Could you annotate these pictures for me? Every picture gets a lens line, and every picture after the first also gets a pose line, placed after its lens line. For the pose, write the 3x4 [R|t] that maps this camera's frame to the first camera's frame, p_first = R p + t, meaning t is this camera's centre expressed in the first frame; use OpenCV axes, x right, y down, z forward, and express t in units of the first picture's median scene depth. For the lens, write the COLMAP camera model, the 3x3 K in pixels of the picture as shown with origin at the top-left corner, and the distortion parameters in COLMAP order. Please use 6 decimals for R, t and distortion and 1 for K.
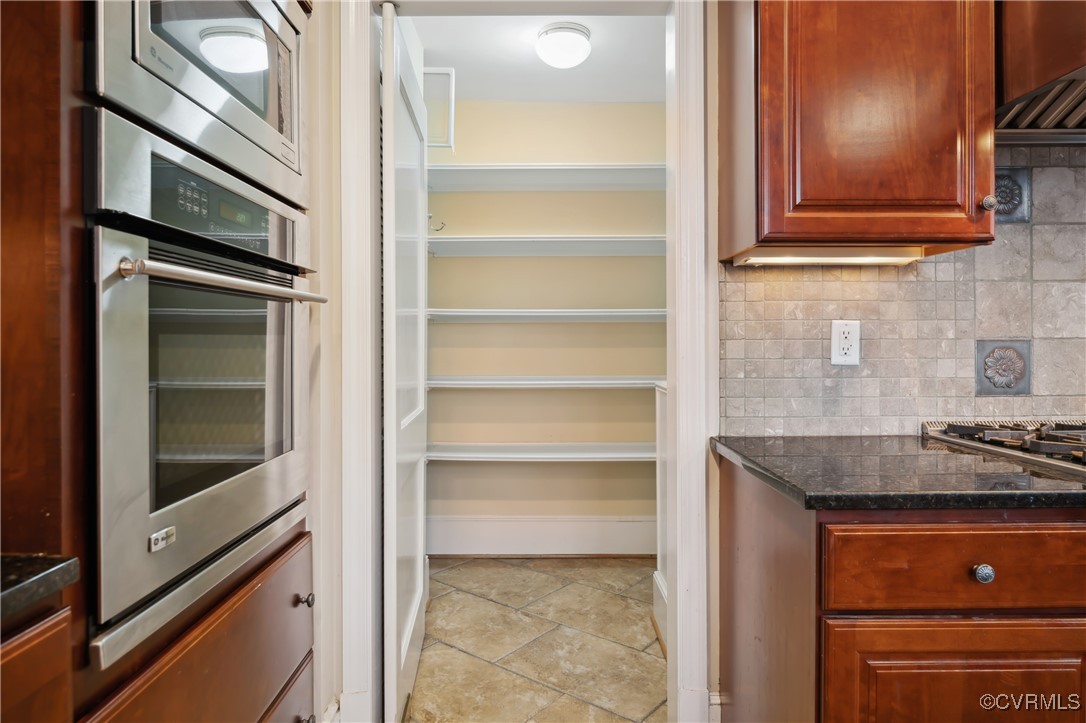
lens RADIAL K [[651.6, 0, 556.5], [0, 651.6, 343.3], [0, 0, 1]] dist [0.001083, -0.002571]
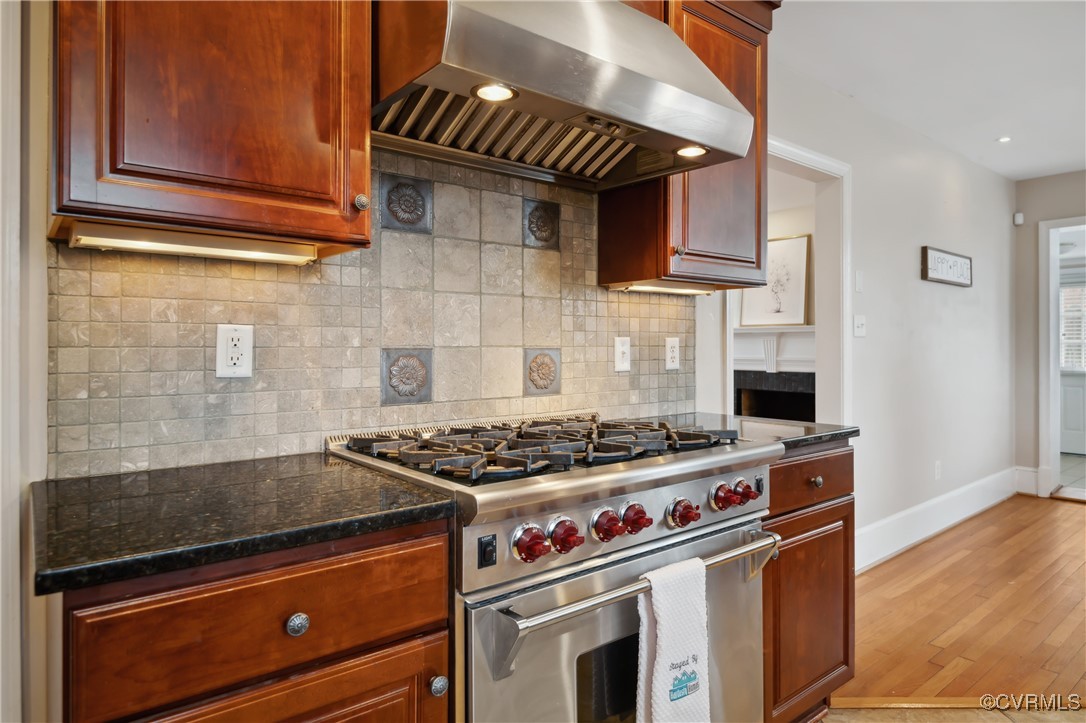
lens RADIAL K [[651.6, 0, 556.5], [0, 651.6, 343.3], [0, 0, 1]] dist [0.001083, -0.002571]
pose [[0.776985, 0.007045, 0.629479, 0.234659], [-0.000206, 0.999940, -0.010937, -0.001945], [-0.629519, 0.008368, 0.776940, 0.076885]]
